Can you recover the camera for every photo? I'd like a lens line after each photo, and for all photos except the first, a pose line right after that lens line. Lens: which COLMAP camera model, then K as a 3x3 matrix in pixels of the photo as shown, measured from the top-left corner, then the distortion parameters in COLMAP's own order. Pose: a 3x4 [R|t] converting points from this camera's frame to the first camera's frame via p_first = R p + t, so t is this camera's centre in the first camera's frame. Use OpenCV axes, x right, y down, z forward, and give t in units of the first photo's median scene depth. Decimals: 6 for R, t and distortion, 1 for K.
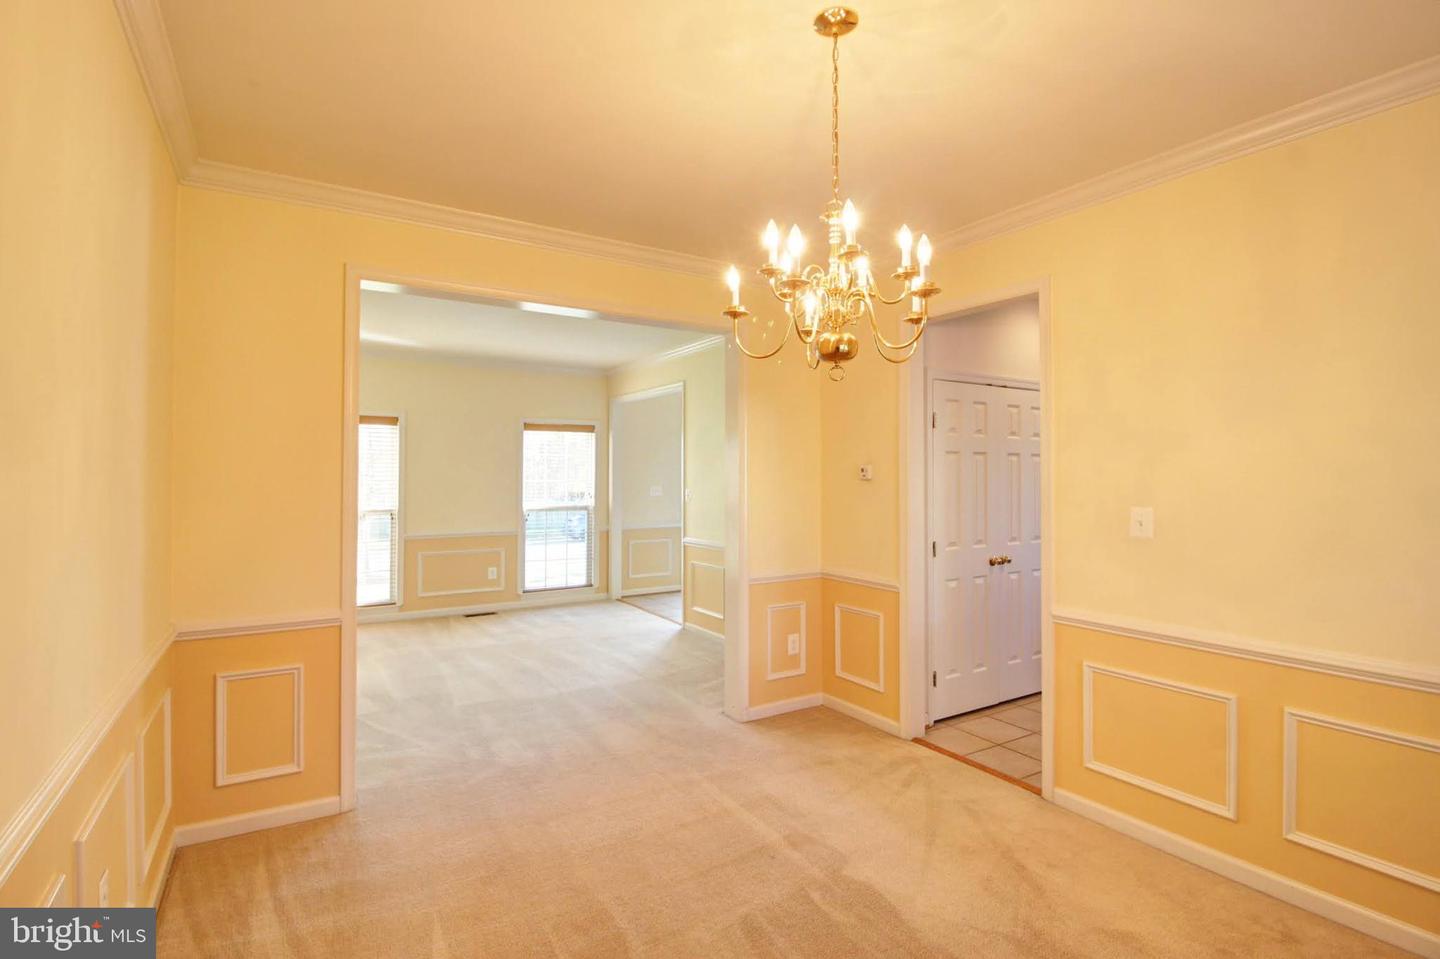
lens RADIAL K [[682.1, 0, 719.2], [0, 682.1, 464.3], [0, 0, 1]] dist [0.000171, -0.009532]
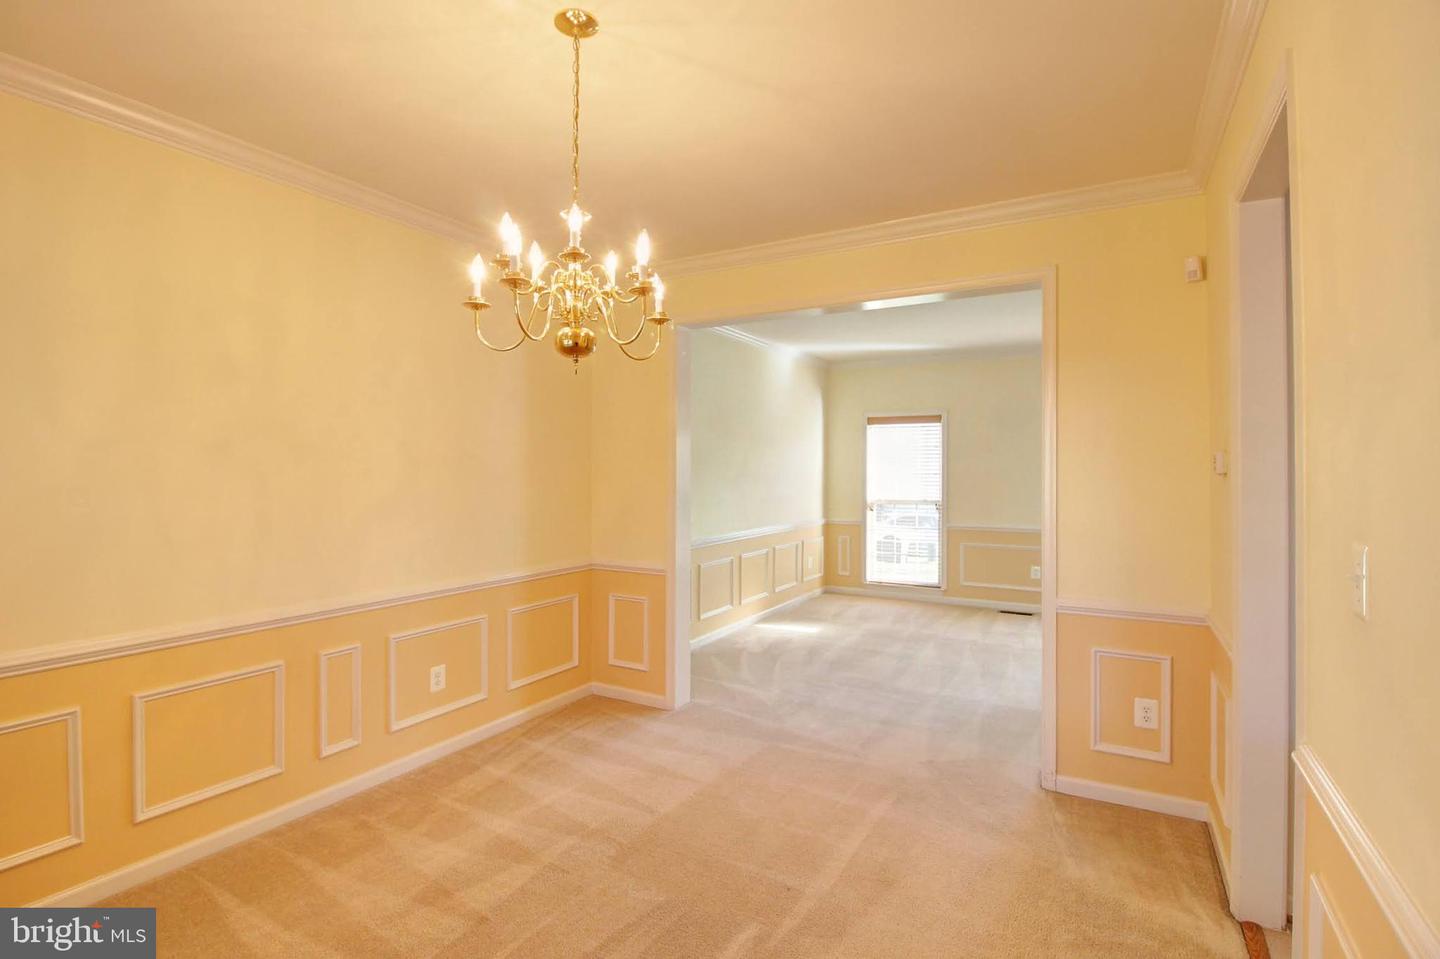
lens RADIAL K [[677.3, 0, 725.1], [0, 677.3, 460.4], [0, 0, 1]] dist [-0.025178, -0.000666]
pose [[0.481134, -0.012232, -0.876562, 0.507051], [0.014199, 0.999880, -0.006159, 0.007079], [0.876532, -0.009483, 0.481250, 0.310690]]
